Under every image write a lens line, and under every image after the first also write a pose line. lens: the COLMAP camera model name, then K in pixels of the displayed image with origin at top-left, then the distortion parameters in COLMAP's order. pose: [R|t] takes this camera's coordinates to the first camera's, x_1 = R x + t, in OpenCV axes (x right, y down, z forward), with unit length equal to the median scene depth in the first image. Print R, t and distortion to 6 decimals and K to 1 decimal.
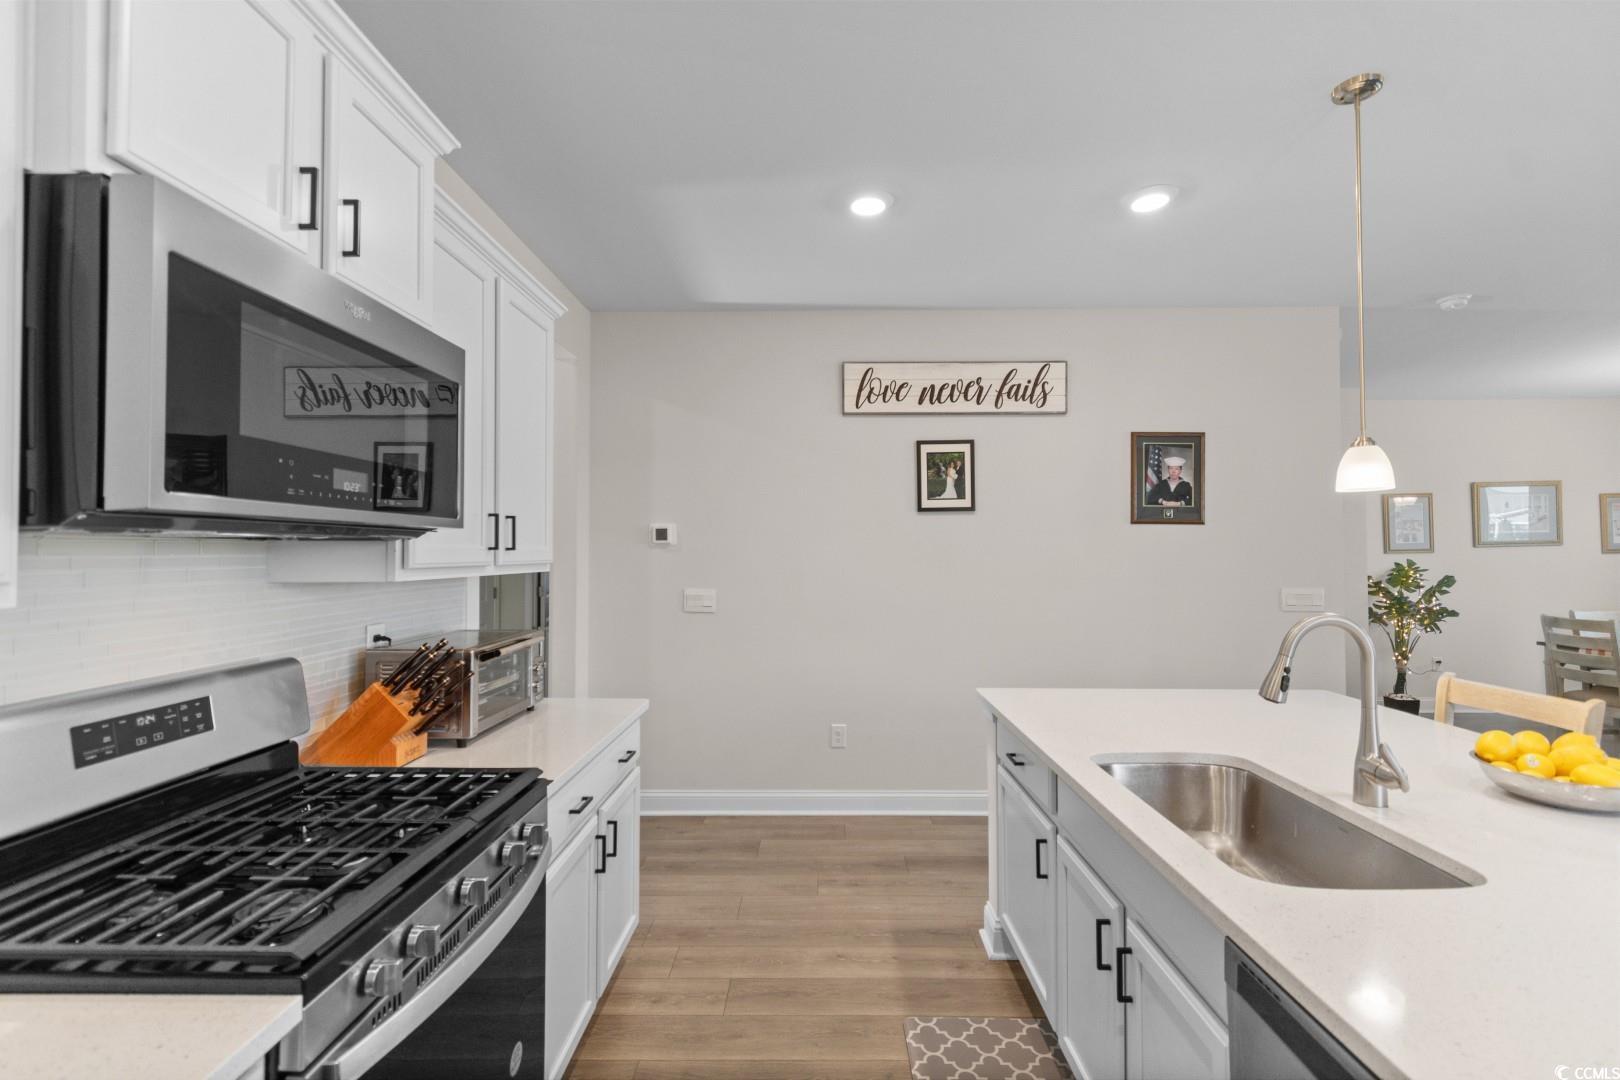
lens RADIAL K [[720.0, 0, 817.1], [0, 720.0, 541.1], [0, 0, 1]] dist [0.004705, 0.000490]
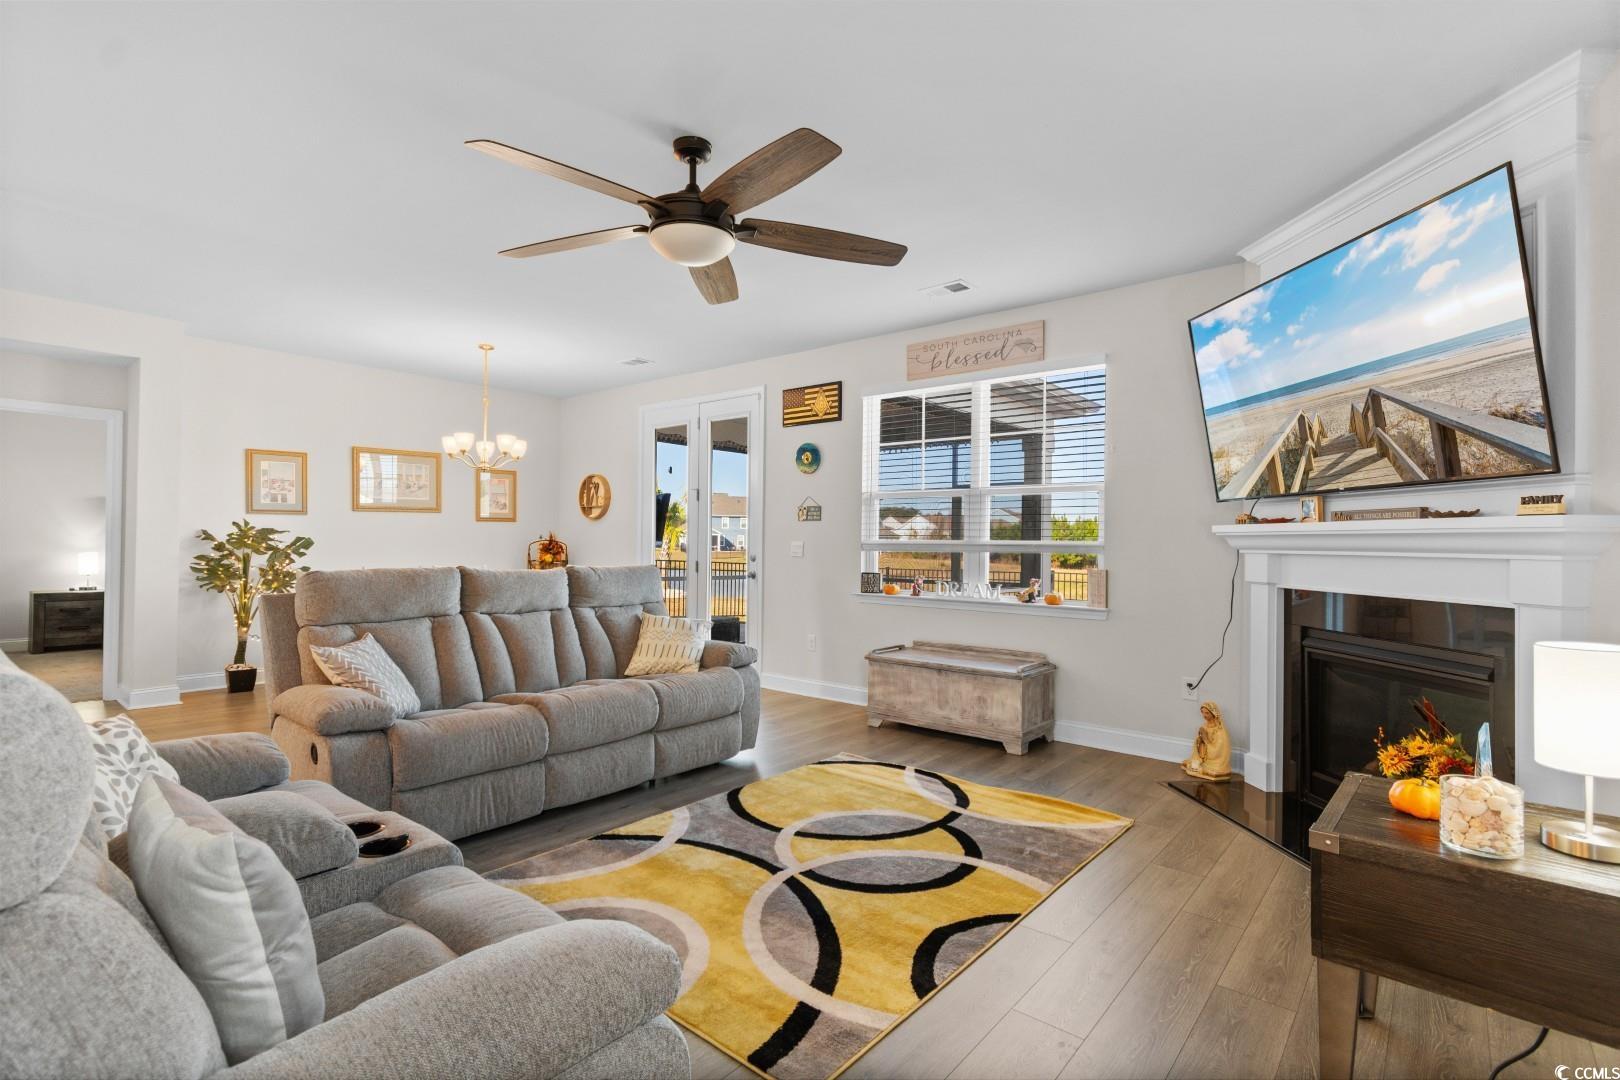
lens RADIAL K [[759.6, 0, 810.0], [0, 759.6, 540.0], [0, 0, 1]] dist [0.000846, -0.000371]
pose [[0.637419, 0.012698, 0.770412, 0.817186], [-0.023092, 0.999730, 0.002627, 0.052037], [-0.770171, -0.019465, 0.637541, -0.284703]]
